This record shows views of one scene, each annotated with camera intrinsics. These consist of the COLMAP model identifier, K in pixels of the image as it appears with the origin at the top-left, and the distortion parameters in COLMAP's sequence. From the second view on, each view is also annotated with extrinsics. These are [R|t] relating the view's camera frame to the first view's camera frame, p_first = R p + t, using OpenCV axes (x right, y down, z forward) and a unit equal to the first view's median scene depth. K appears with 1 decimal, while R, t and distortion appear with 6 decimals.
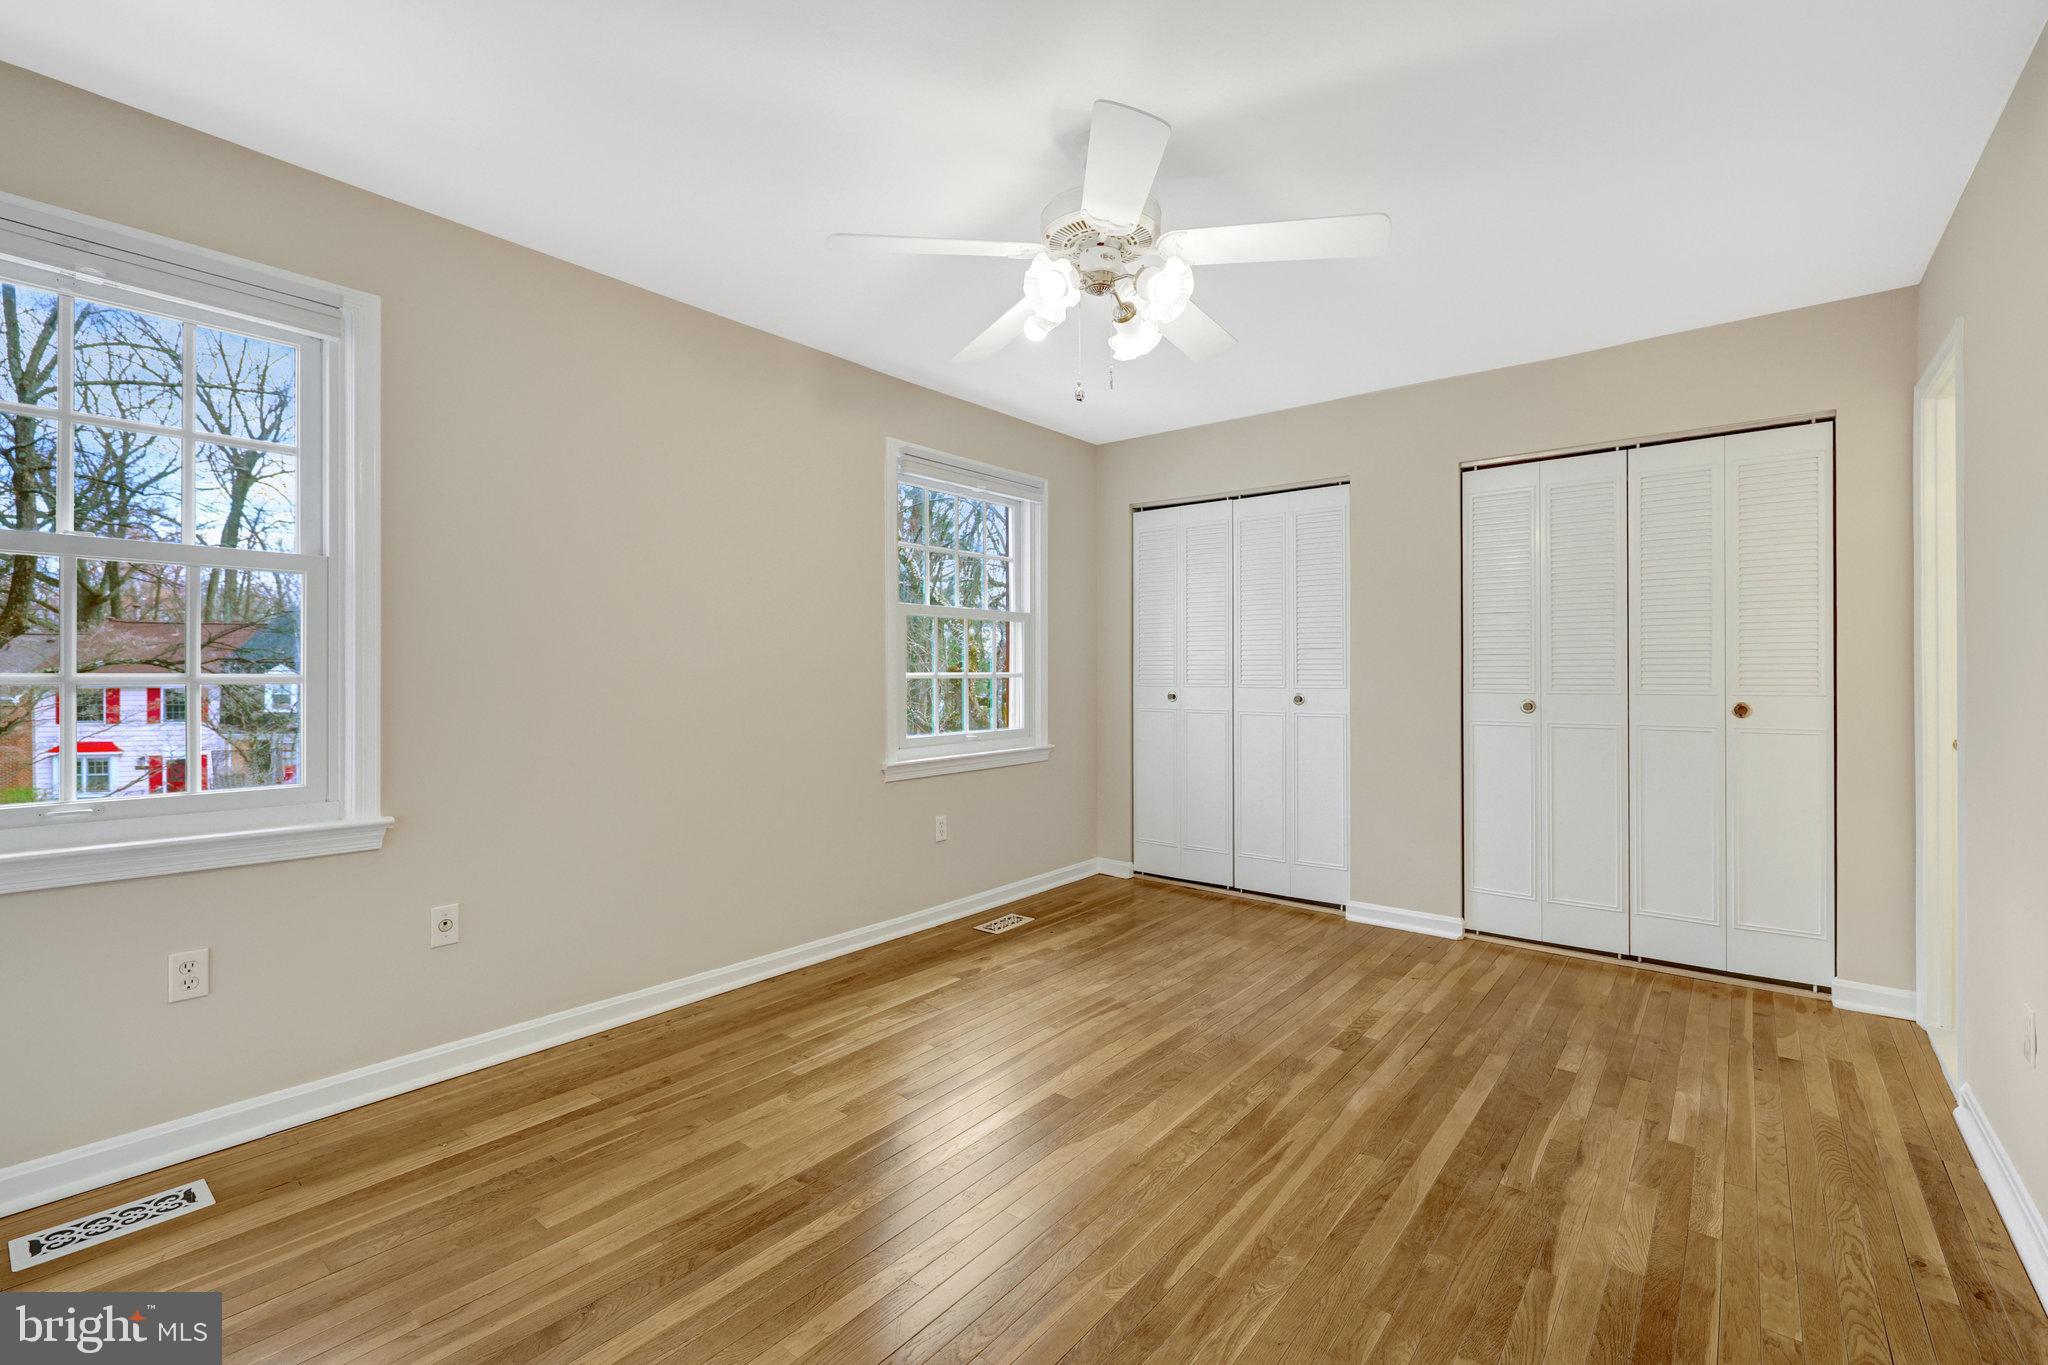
lens RADIAL K [[872.4, 0, 1002.7], [0, 872.4, 671.3], [0, 0, 1]] dist [-0.002321, -0.000241]
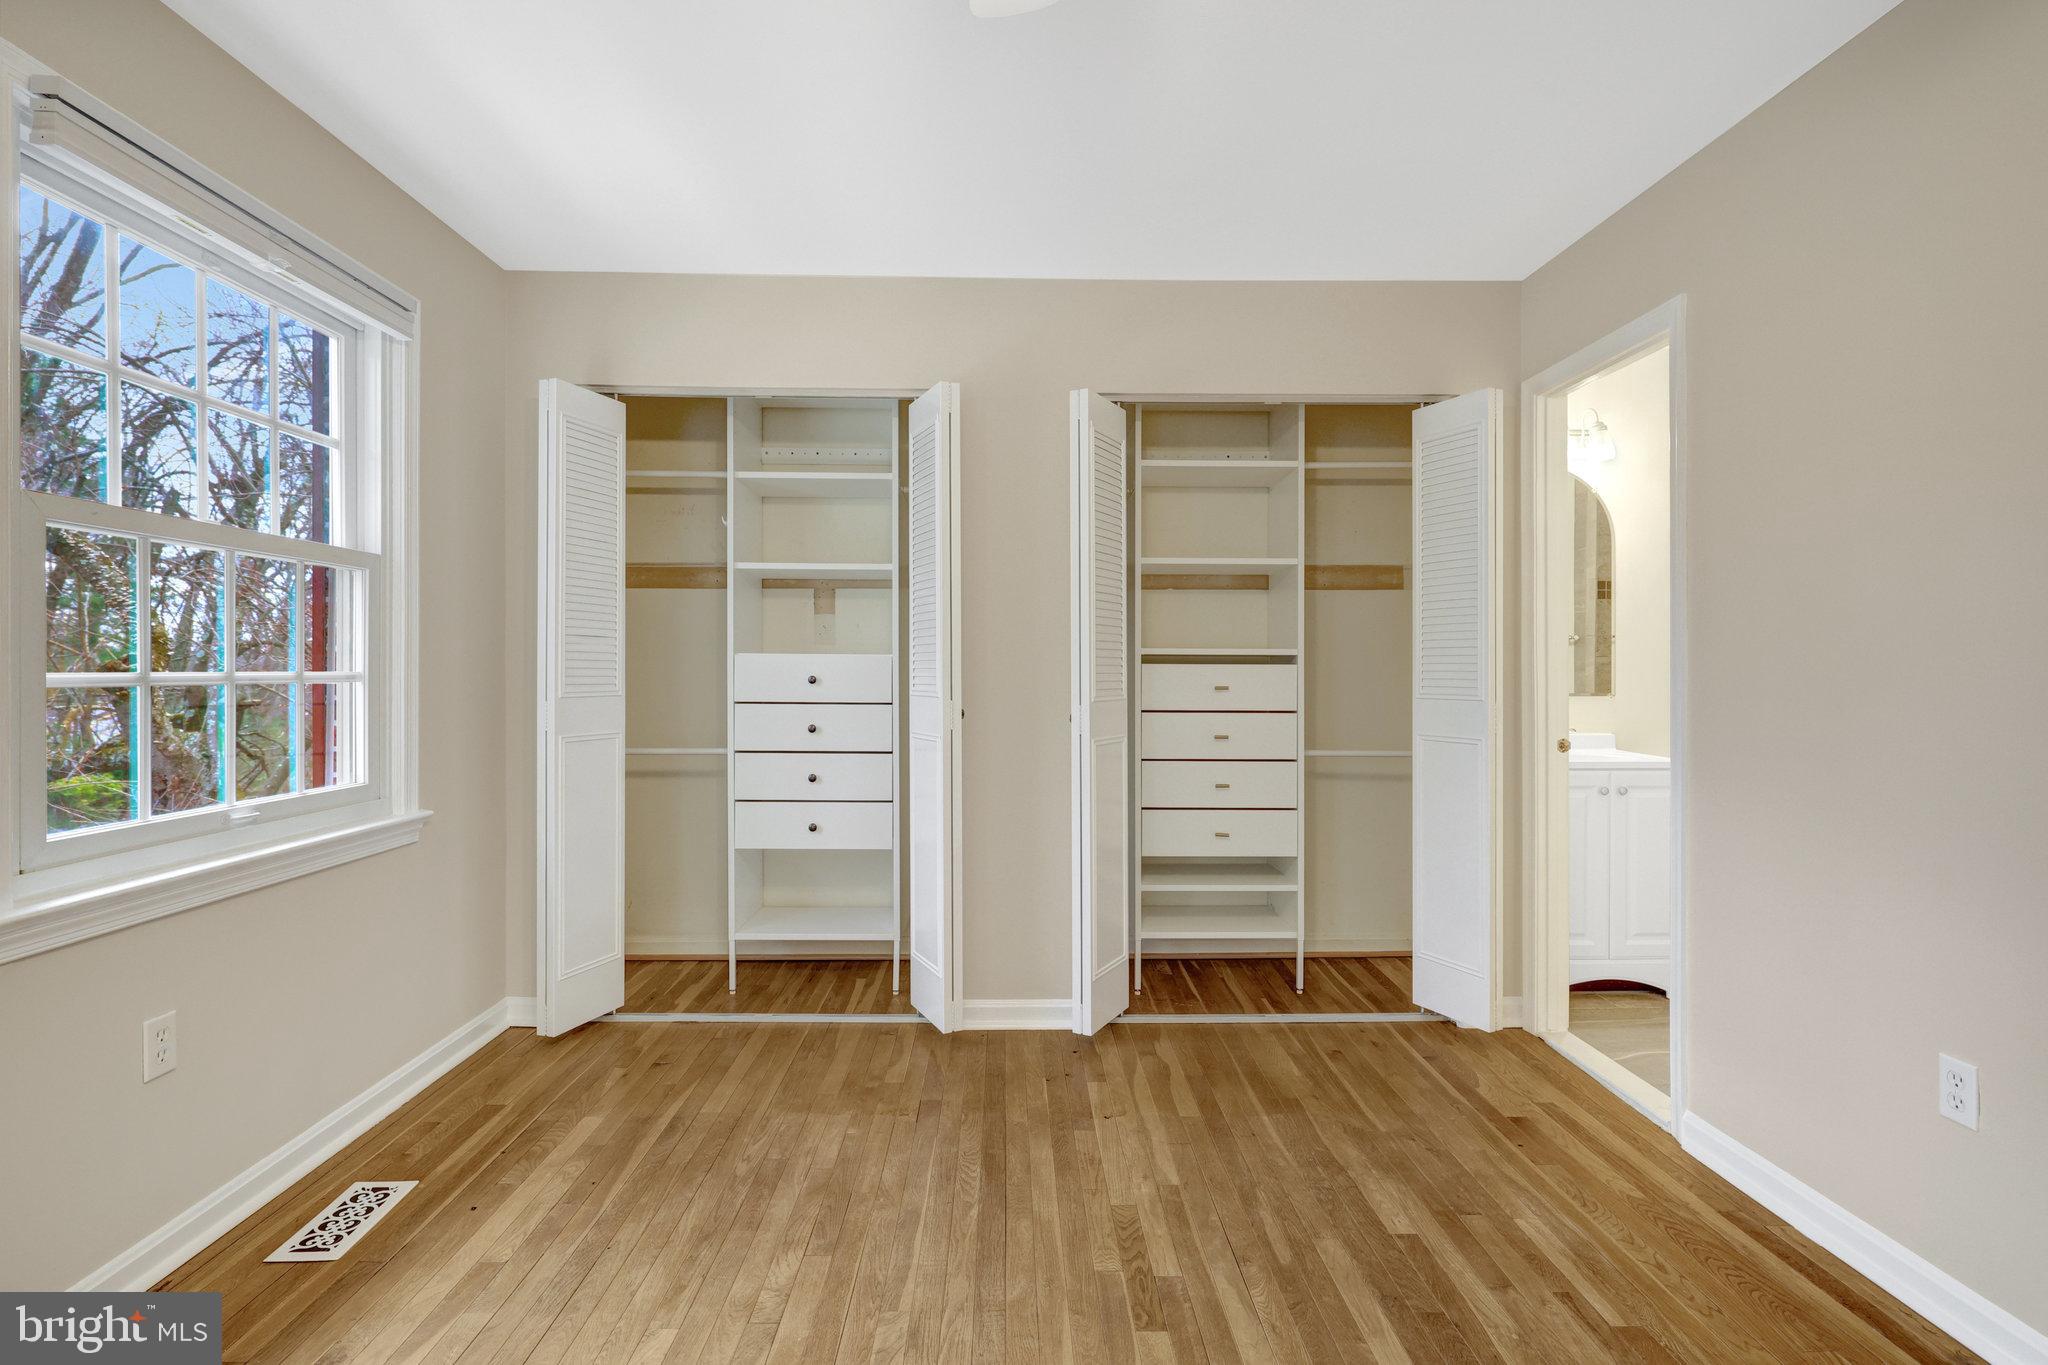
lens RADIAL K [[953.1, 0, 1015.3], [0, 953.1, 673.9], [0, 0, 1]] dist [-0.000786, -0.000029]
pose [[0.749883, 0.001262, 0.661570, -0.089242], [-0.002514, 0.999996, 0.000942, 0.000891], [-0.661566, -0.002370, 0.749883, 0.526758]]
